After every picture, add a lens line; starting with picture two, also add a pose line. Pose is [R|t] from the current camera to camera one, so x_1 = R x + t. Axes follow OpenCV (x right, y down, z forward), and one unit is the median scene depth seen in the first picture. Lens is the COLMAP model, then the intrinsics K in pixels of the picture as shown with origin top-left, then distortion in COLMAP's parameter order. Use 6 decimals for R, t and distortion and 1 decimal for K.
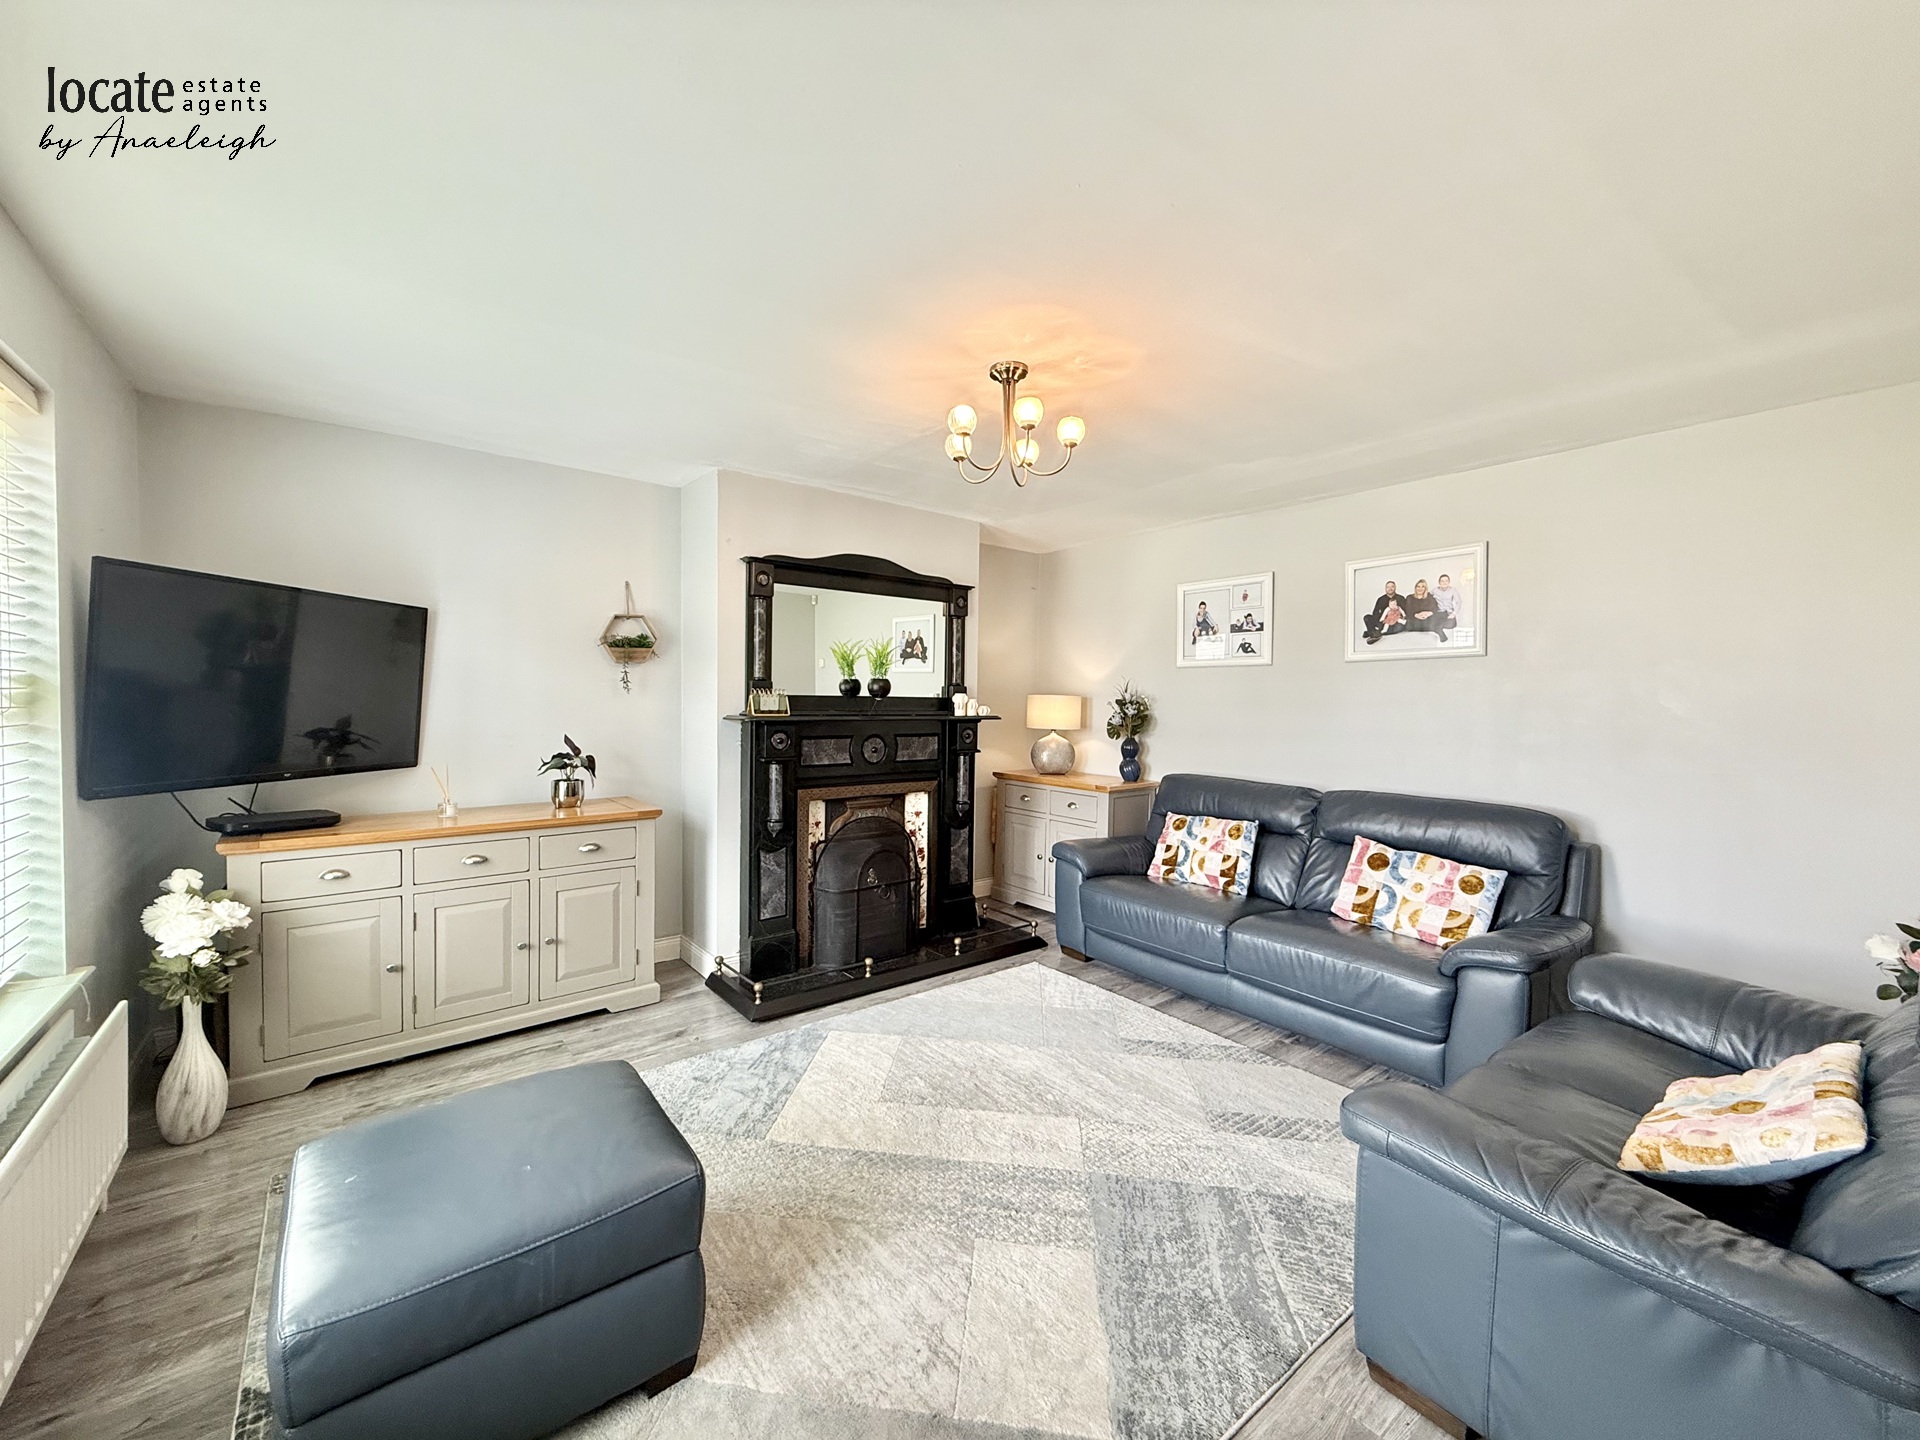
lens RADIAL K [[760.2, 0, 959.9], [0, 760.2, 715.7], [0, 0, 1]] dist [-0.001494, -0.000551]
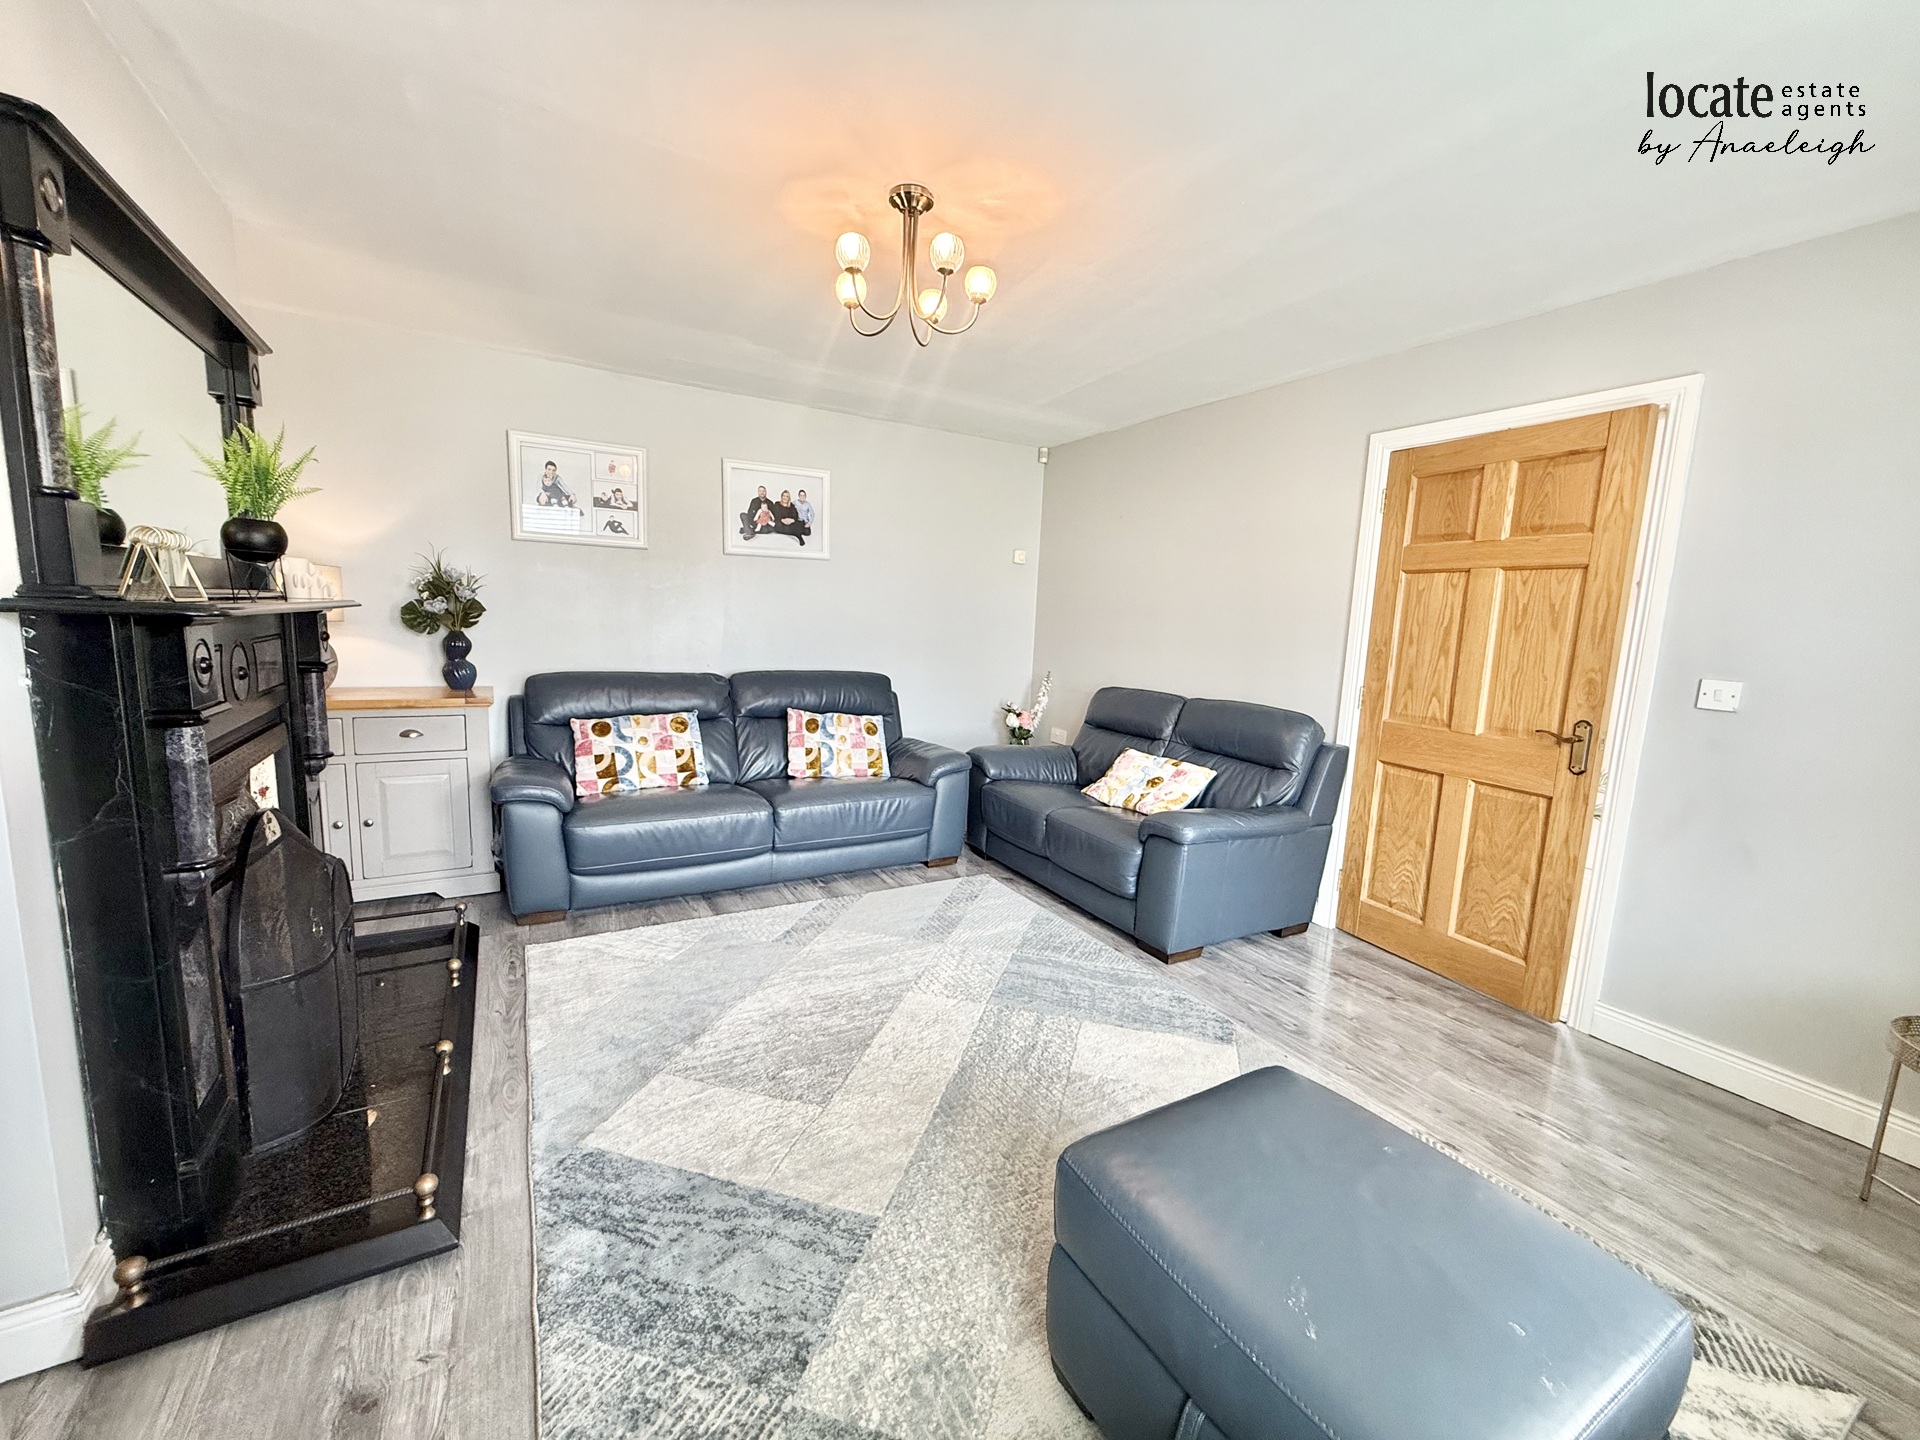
lens RADIAL K [[760.2, 0, 946.1], [0, 760.2, 717.4], [0, 0, 1]] dist [-0.001494, -0.000551]
pose [[0.152302, -0.142178, 0.978054, -0.578023], [-0.017336, 0.989062, 0.146477, -0.005262], [-0.988182, -0.039264, 0.148171, 0.562915]]
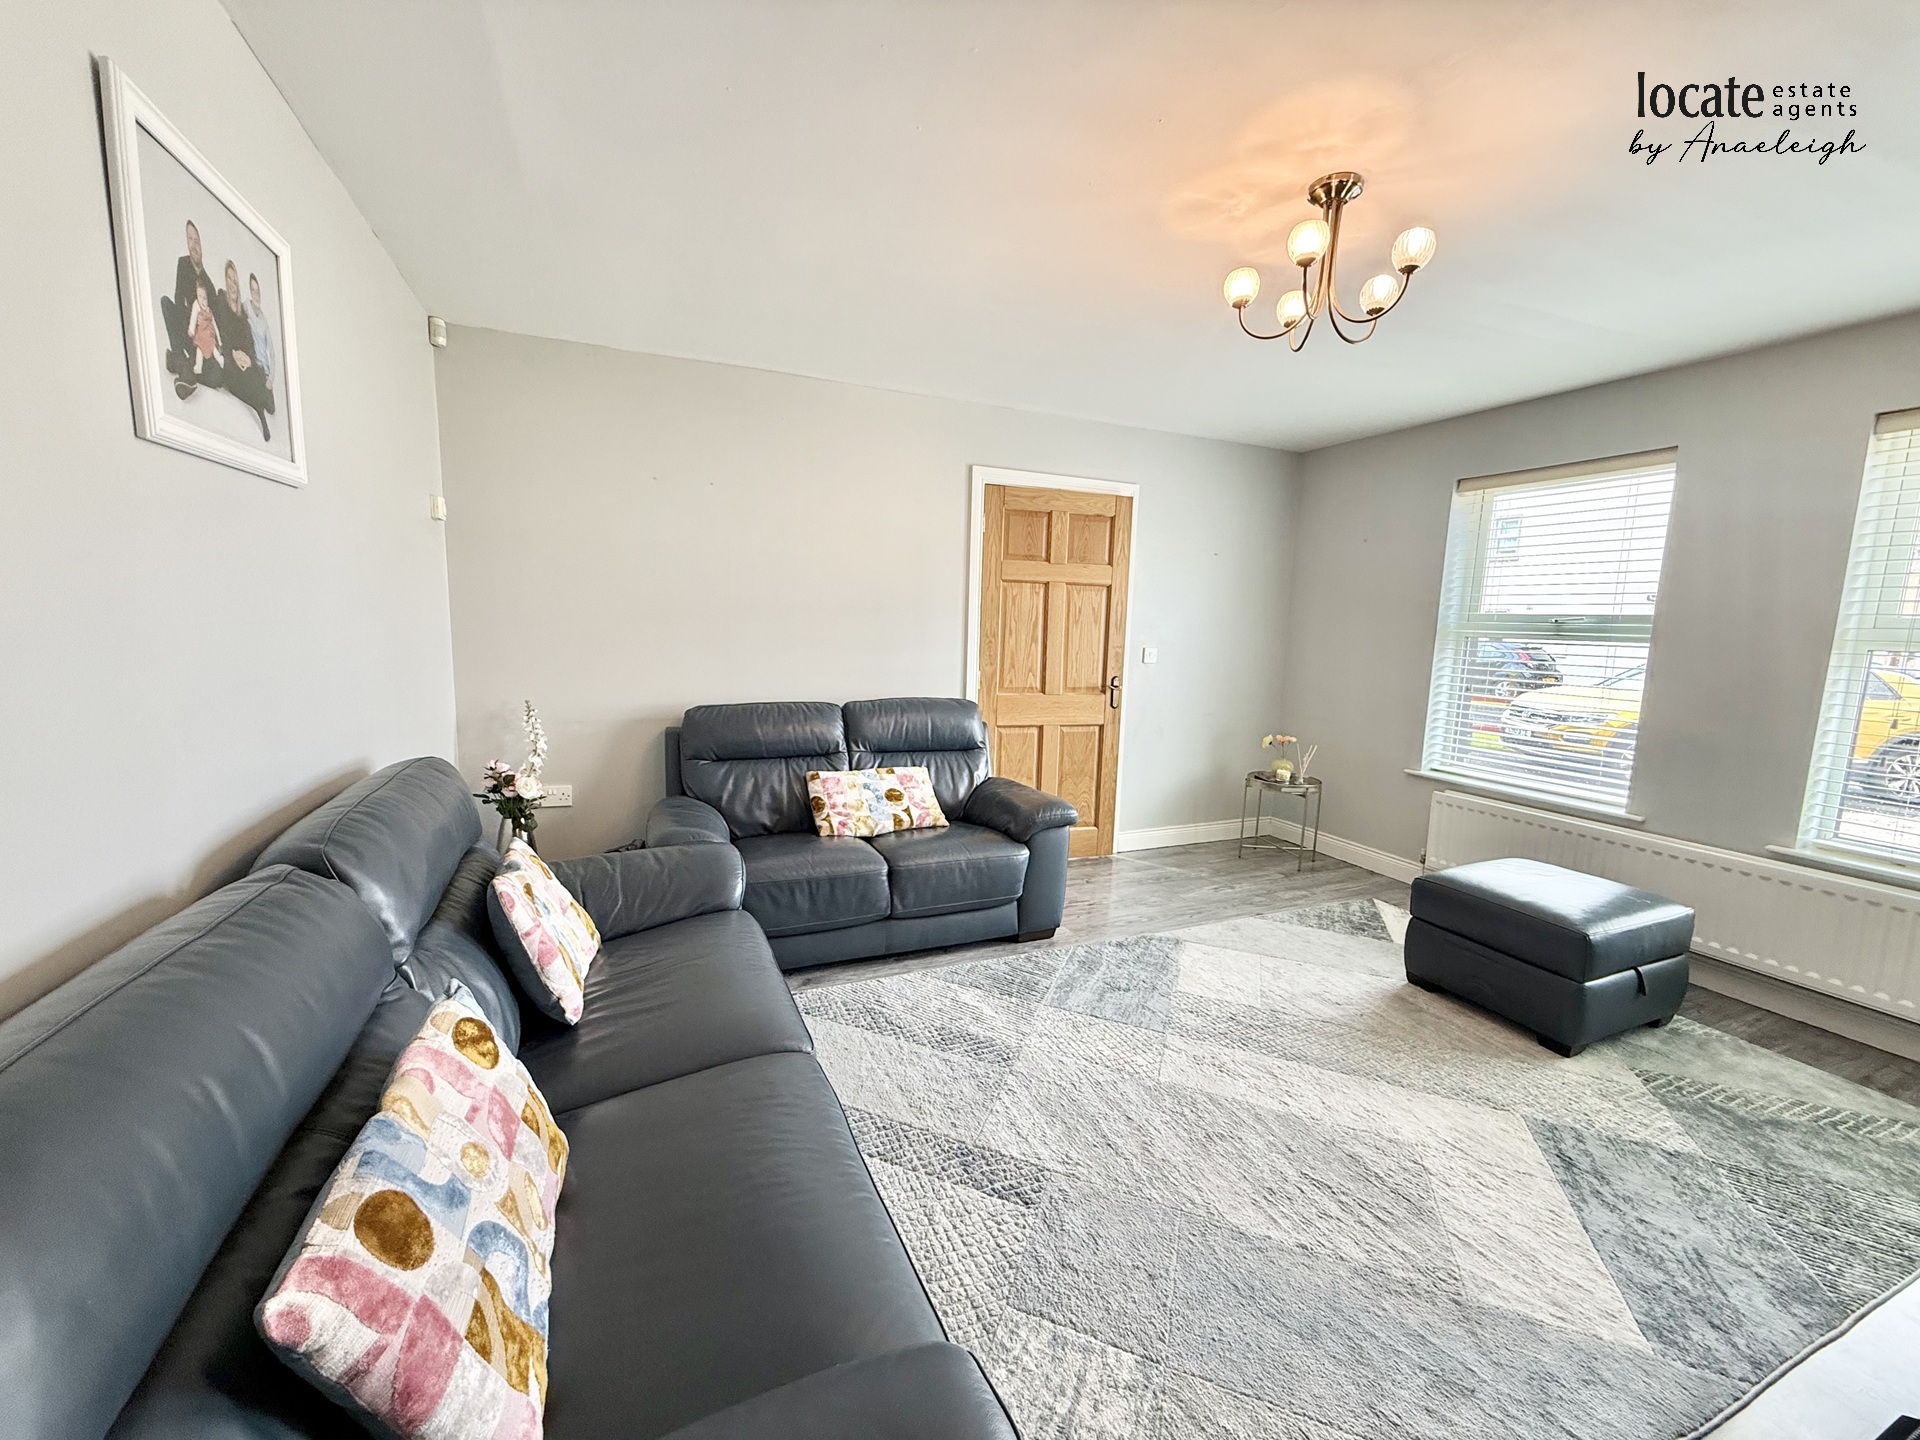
lens RADIAL K [[760.2, 0, 956.6], [0, 760.2, 721.2], [0, 0, 1]] dist [-0.001494, -0.000551]
pose [[-0.964399, -0.078498, 0.252531, 0.135789], [-0.038121, 0.986221, 0.160981, -0.024284], [-0.261688, 0.145623, -0.954103, 1.313199]]
